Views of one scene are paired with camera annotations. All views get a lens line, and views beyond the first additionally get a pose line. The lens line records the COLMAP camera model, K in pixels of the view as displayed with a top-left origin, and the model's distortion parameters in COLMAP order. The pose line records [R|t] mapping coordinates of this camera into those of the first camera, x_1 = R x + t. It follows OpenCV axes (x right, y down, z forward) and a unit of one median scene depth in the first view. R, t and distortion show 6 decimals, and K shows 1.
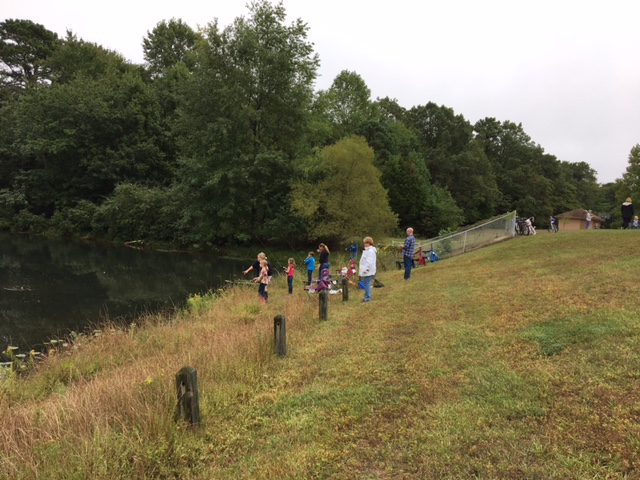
lens RADIAL K [[554.1, 0, 320.3], [0, 554.1, 241.9], [0, 0, 1]] dist [0.096338, -0.096282]
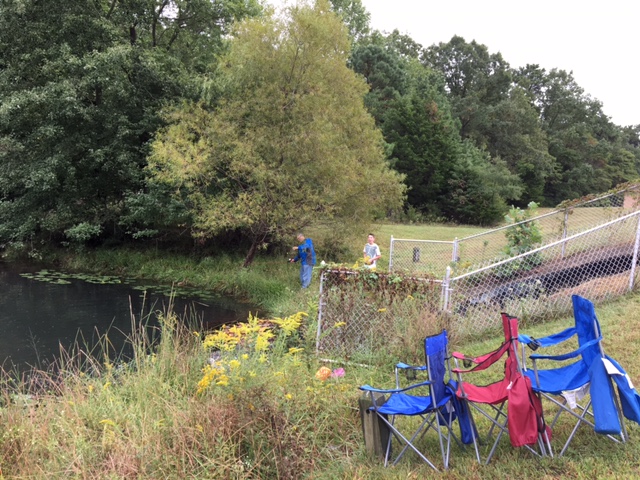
lens RADIAL K [[554.1, 0, 320.1], [0, 554.1, 236.9], [0, 0, 1]] dist [0.096338, -0.096282]
pose [[0.999275, -0.015911, -0.034586, 0.059467], [0.016685, 0.999614, 0.022199, -0.007707], [0.034219, -0.022760, 0.999155, 0.377233]]
